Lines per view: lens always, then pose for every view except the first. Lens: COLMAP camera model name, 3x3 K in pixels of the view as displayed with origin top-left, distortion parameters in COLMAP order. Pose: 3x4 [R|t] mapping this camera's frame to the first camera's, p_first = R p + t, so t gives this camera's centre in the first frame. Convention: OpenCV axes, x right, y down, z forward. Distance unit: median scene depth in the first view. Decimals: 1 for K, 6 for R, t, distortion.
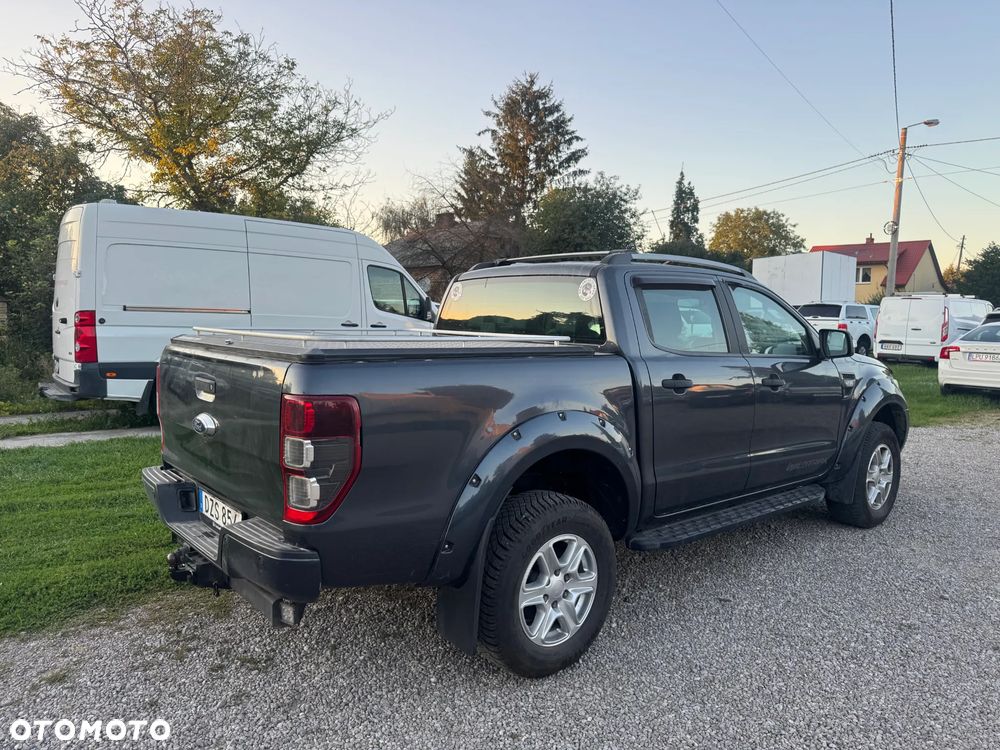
lens RADIAL K [[725.2, 0, 500.0], [0, 725.2, 375.0], [0, 0, 1]] dist [0.010554, 0.001844]
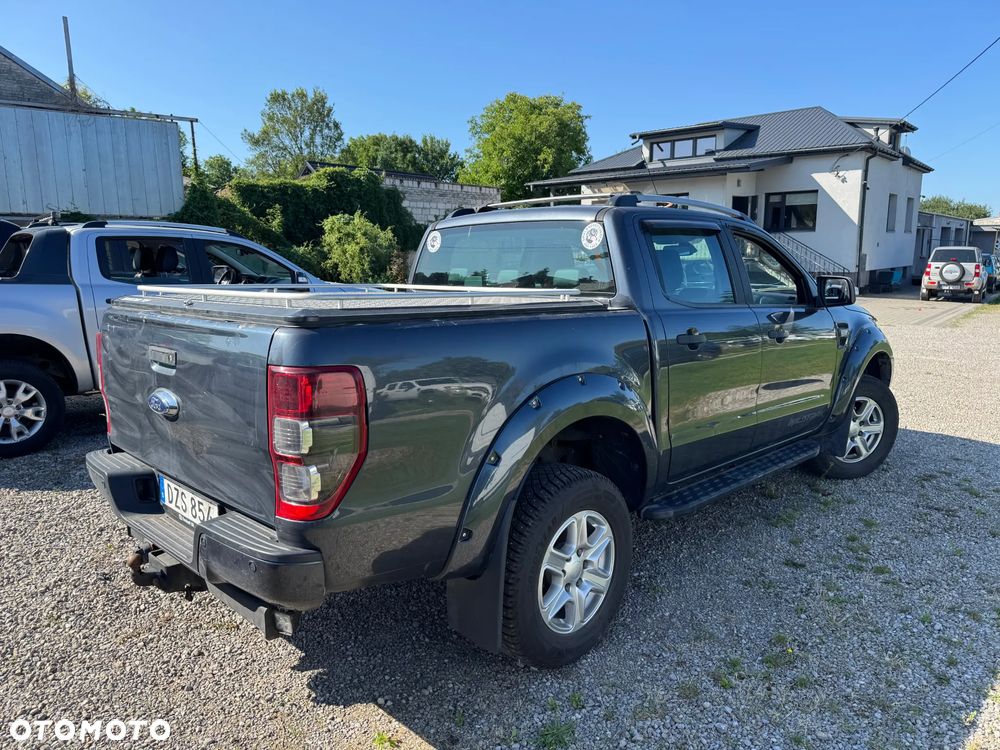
lens RADIAL K [[721.6, 0, 500.0], [0, 721.6, 375.0], [0, 0, 1]] dist [-0.001052, 0.000013]
pose [[0.995676, -0.030692, 0.087675, -0.089206], [0.025122, 0.997638, 0.063939, -0.007361], [-0.089430, -0.061460, 0.994095, 0.131725]]
